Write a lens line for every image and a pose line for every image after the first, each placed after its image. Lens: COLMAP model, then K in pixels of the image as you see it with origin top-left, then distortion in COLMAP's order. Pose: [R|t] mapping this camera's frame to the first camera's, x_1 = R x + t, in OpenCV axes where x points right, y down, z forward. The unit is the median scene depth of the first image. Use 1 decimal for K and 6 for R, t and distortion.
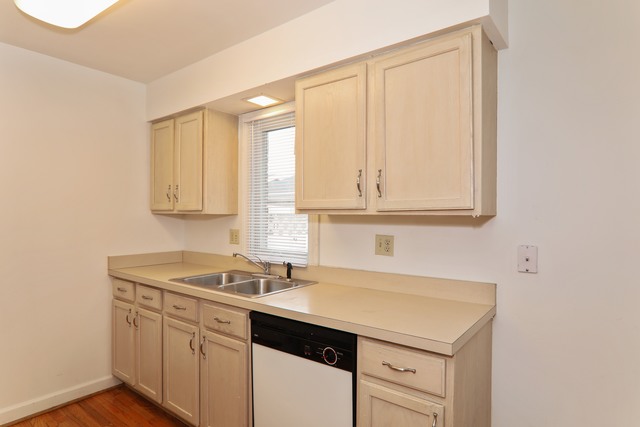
lens RADIAL K [[372.7, 0, 320.0], [0, 372.7, 213.5], [0, 0, 1]] dist [0.001872, 0.000202]
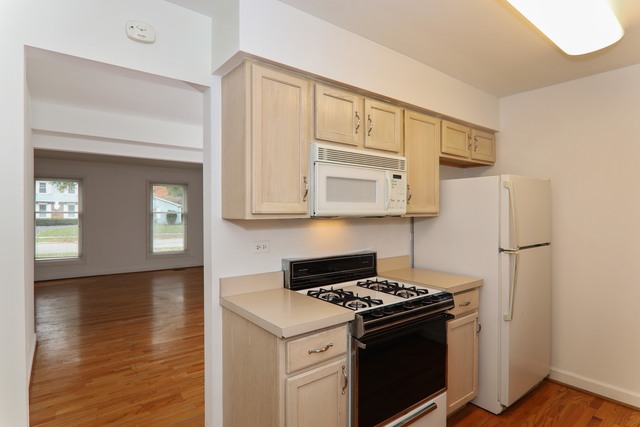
lens RADIAL K [[340.9, 0, 320.0], [0, 340.9, 213.5], [0, 0, 1]] dist [-0.001000, -0.000077]
pose [[0.263546, -0.001375, 0.964646, -0.813247], [-0.003774, 0.999990, 0.002456, -0.018563], [-0.964639, -0.004288, 0.263538, 0.693844]]
